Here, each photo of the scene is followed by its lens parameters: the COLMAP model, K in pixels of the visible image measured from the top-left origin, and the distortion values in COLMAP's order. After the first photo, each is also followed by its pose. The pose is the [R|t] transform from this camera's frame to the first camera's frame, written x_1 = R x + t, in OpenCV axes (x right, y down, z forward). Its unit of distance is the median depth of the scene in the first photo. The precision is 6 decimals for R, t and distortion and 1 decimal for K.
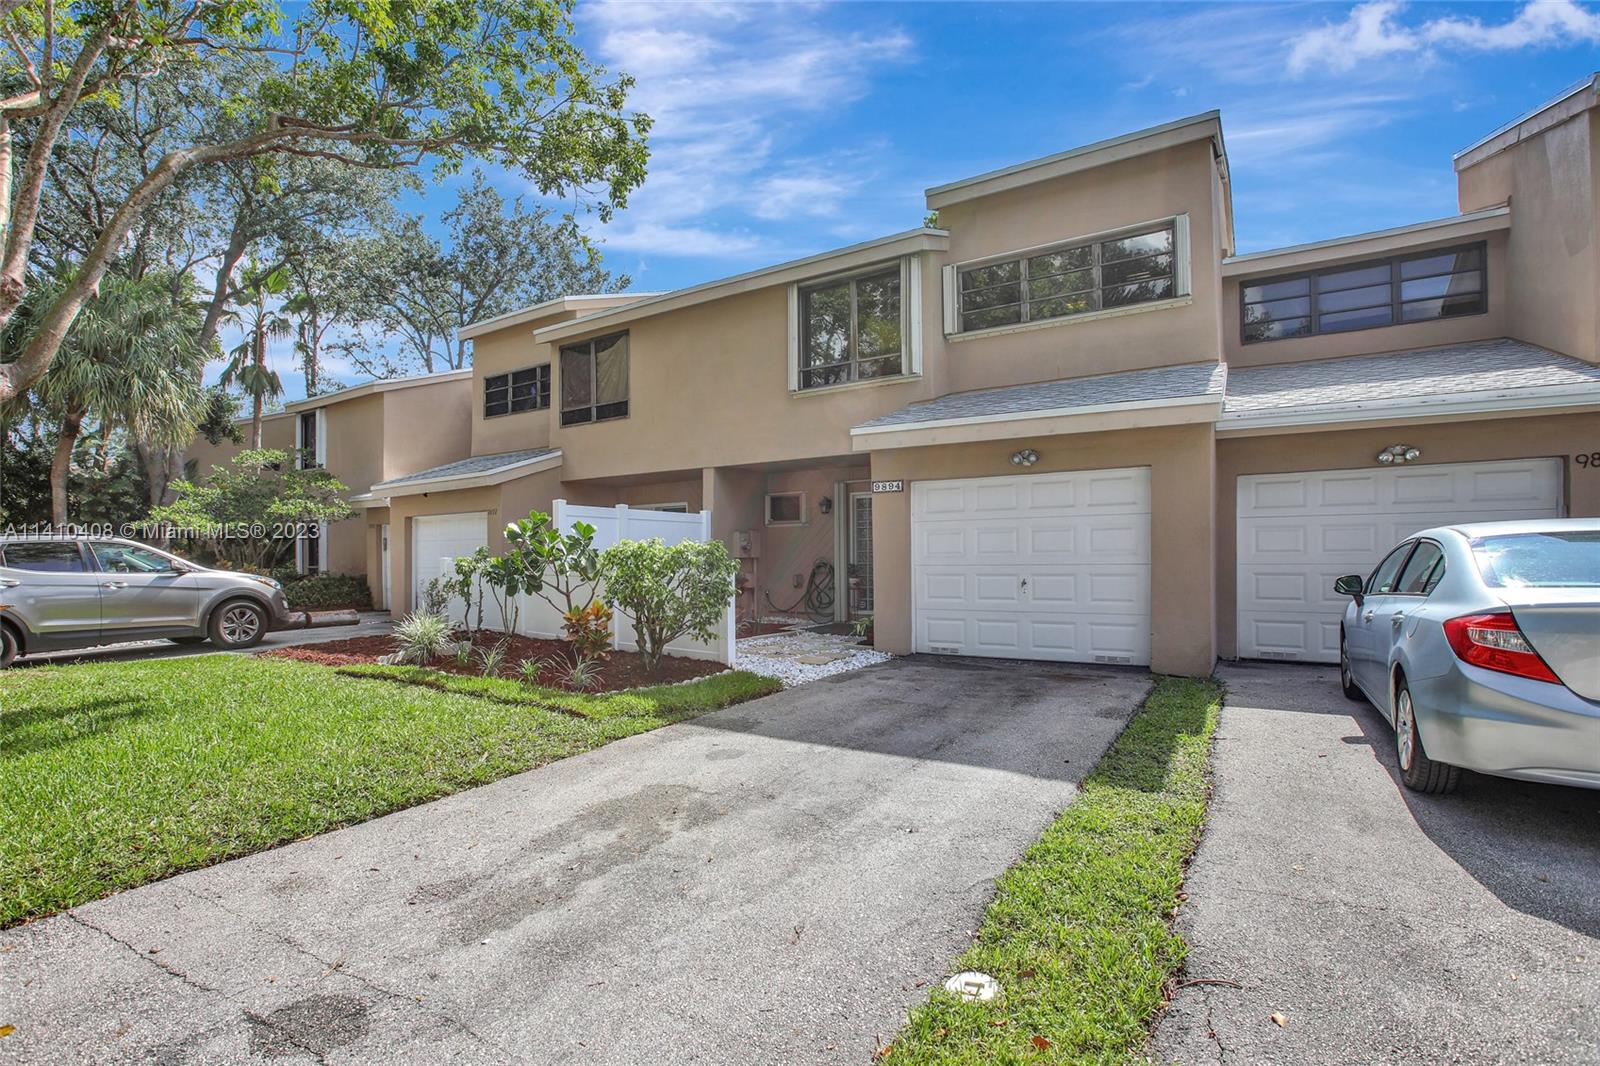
lens RADIAL K [[743.4, 0, 792.4], [0, 743.4, 561.1], [0, 0, 1]] dist [-0.054456, 0.023781]
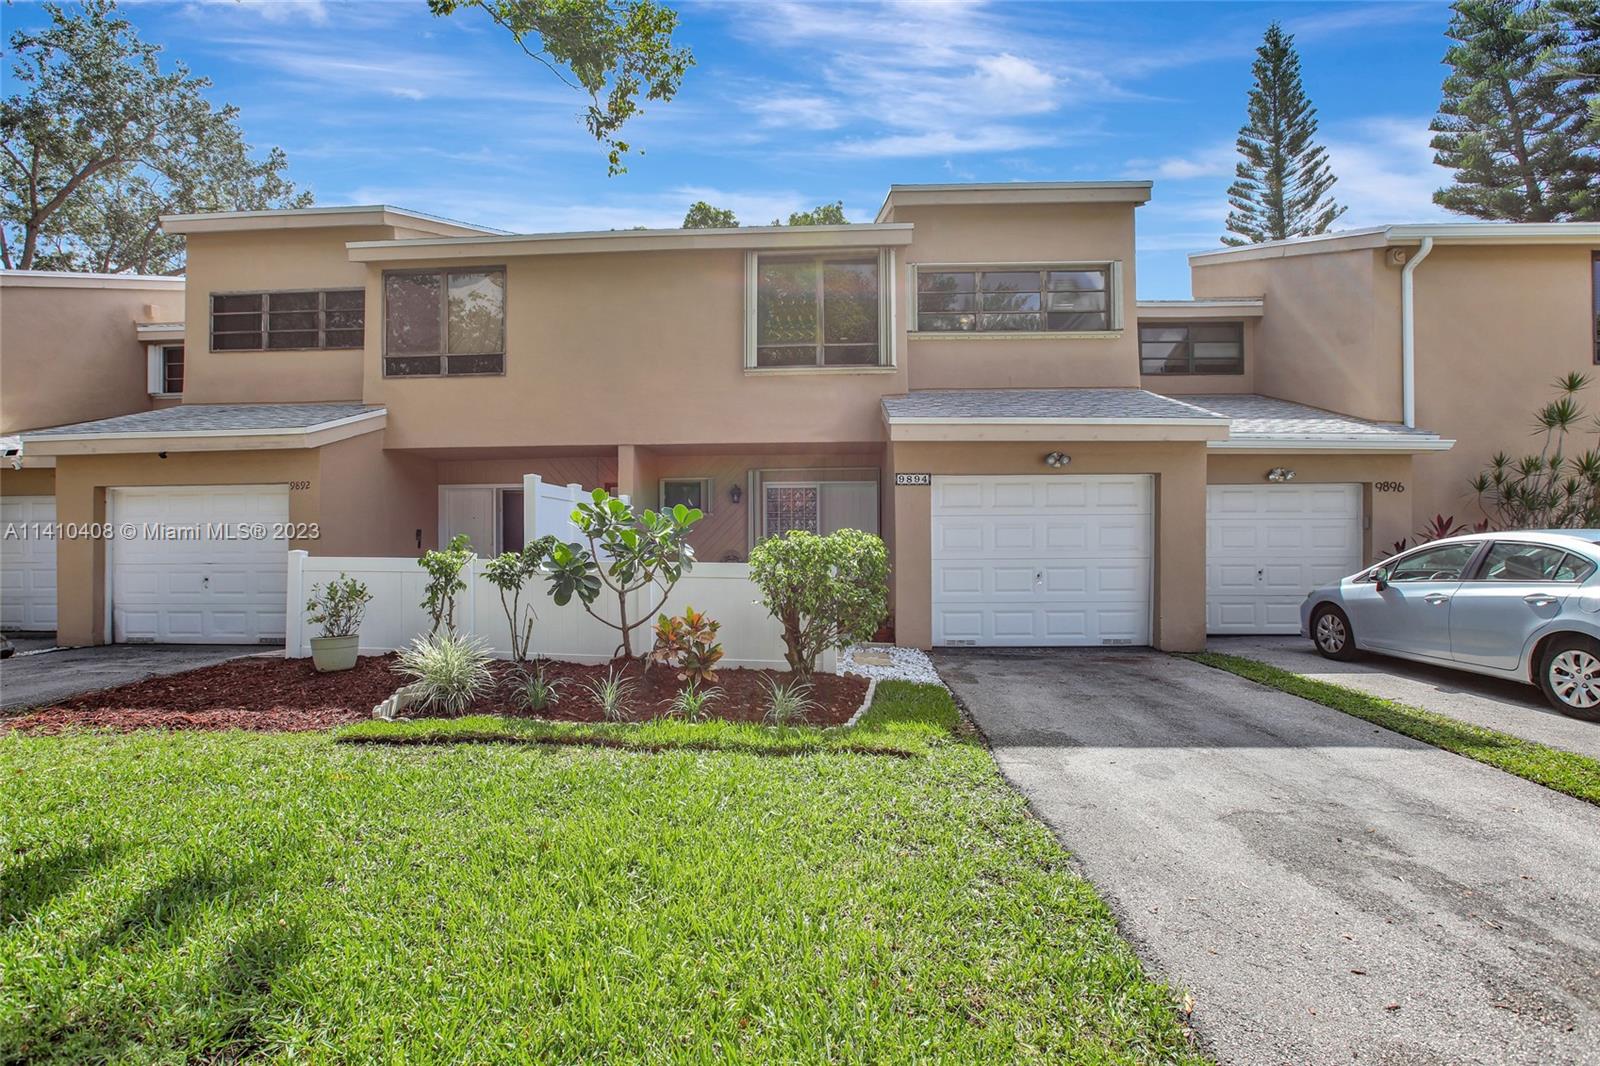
lens RADIAL K [[729.1, 0, 804.2], [0, 729.1, 555.1], [0, 0, 1]] dist [-0.038375, 0.009926]
pose [[0.868857, -0.001333, 0.495061, -0.435724], [-0.000266, 0.999995, 0.003160, -0.003165], [-0.495063, -0.002877, 0.868853, 0.216158]]
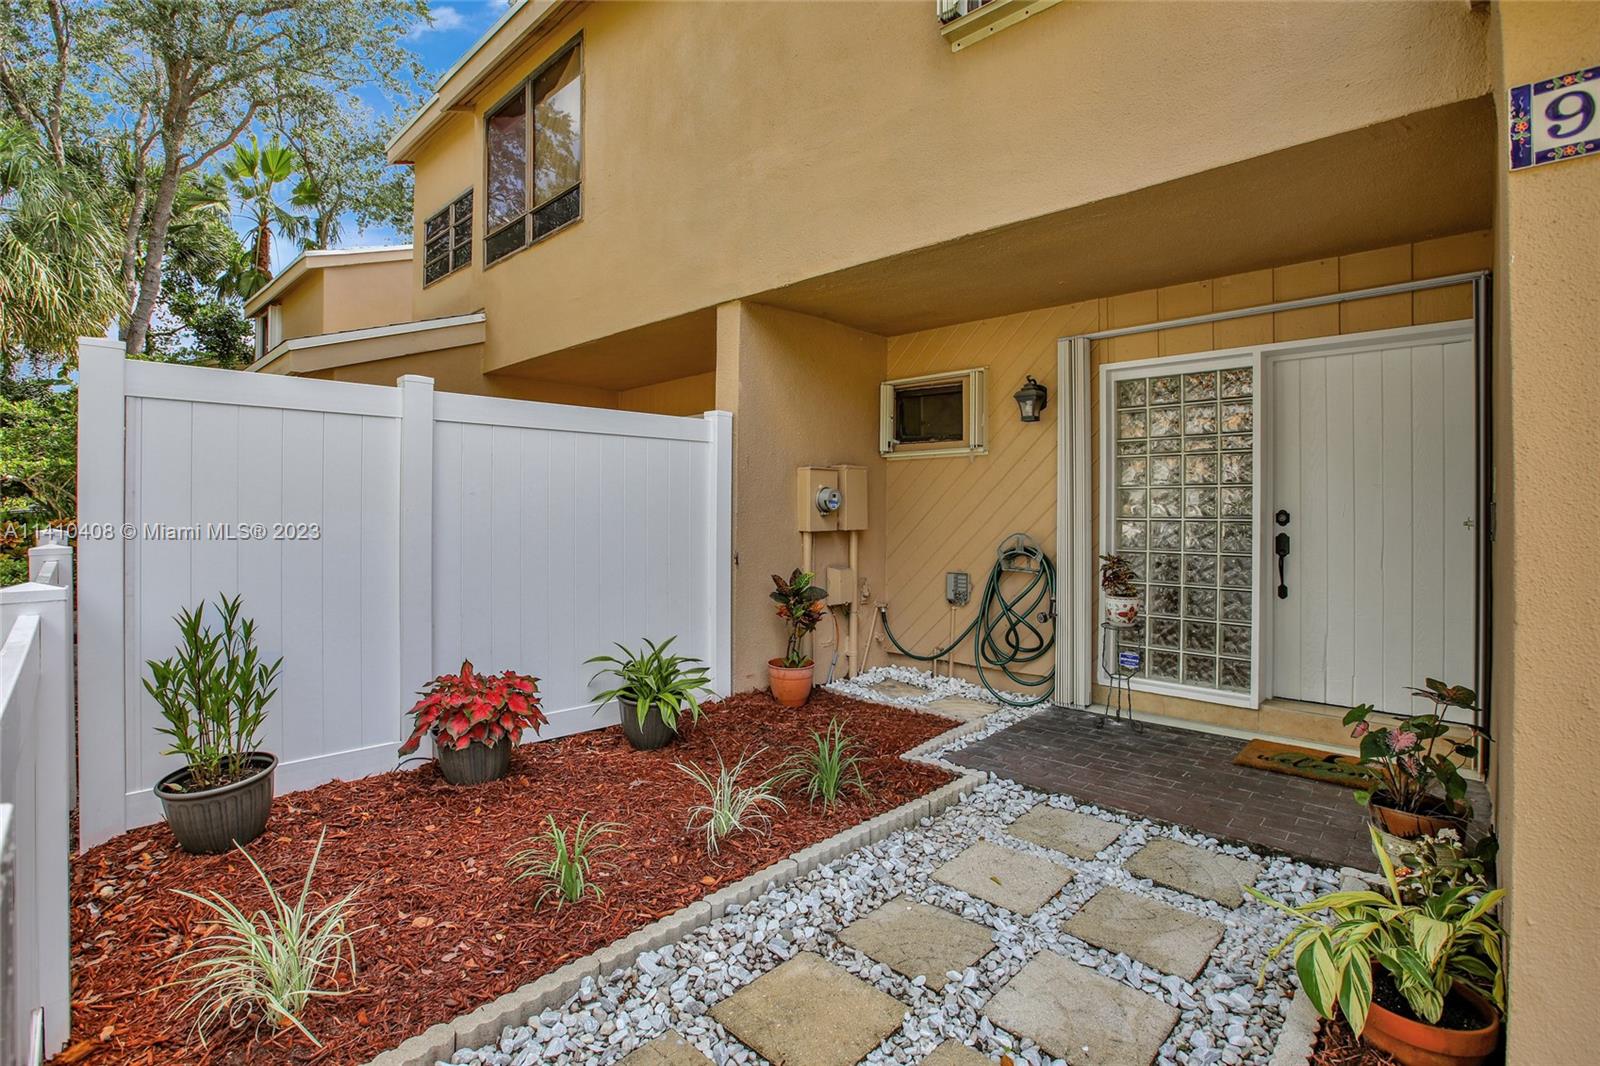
lens RADIAL K [[743.1, 0, 800.1], [0, 743.1, 514.5], [0, 0, 1]] dist [-0.017053, 0.000018]
pose [[0.981961, 0.008769, -0.188882, -0.001101], [-0.009223, 0.999956, -0.001524, -0.016768], [0.188860, 0.003238, 0.981999, 0.769124]]
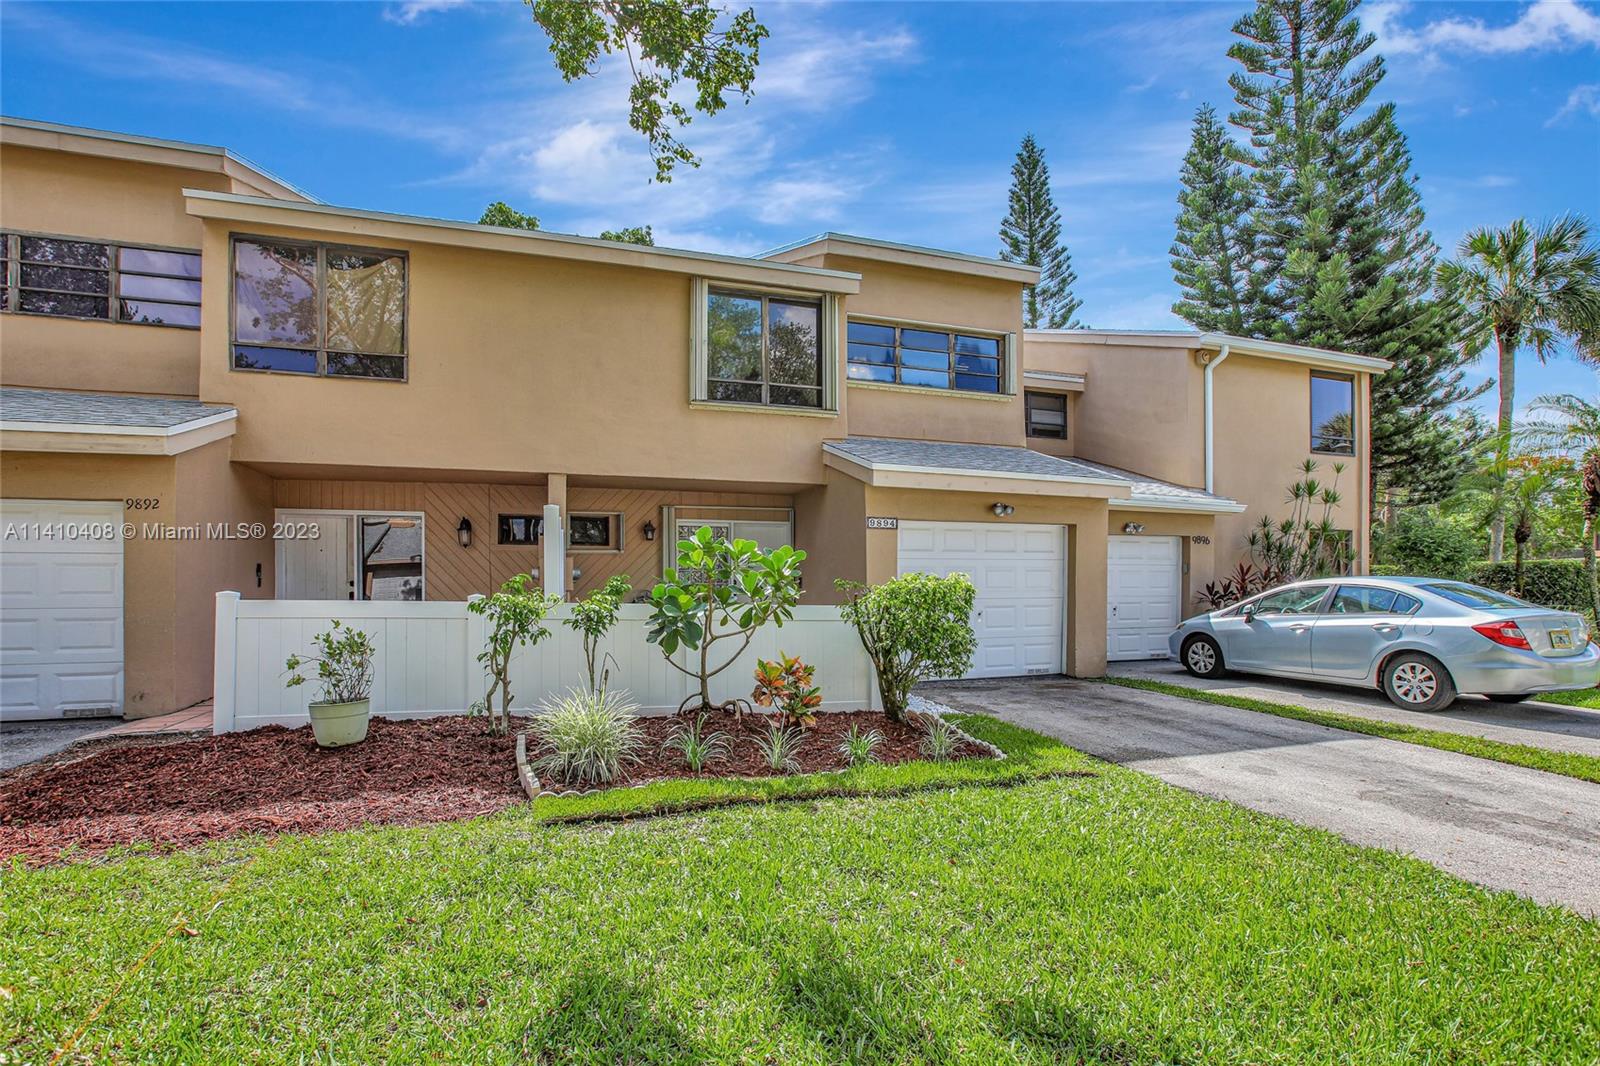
lens RADIAL K [[745.5, 0, 798.6], [0, 745.5, 593.0], [0, 0, 1]] dist [-0.052319, 0.024108]
pose [[0.634999, -0.002275, 0.772510, -0.677350], [0.000407, 0.999997, 0.002610, -0.006235], [-0.772513, -0.001343, 0.634998, 0.403810]]
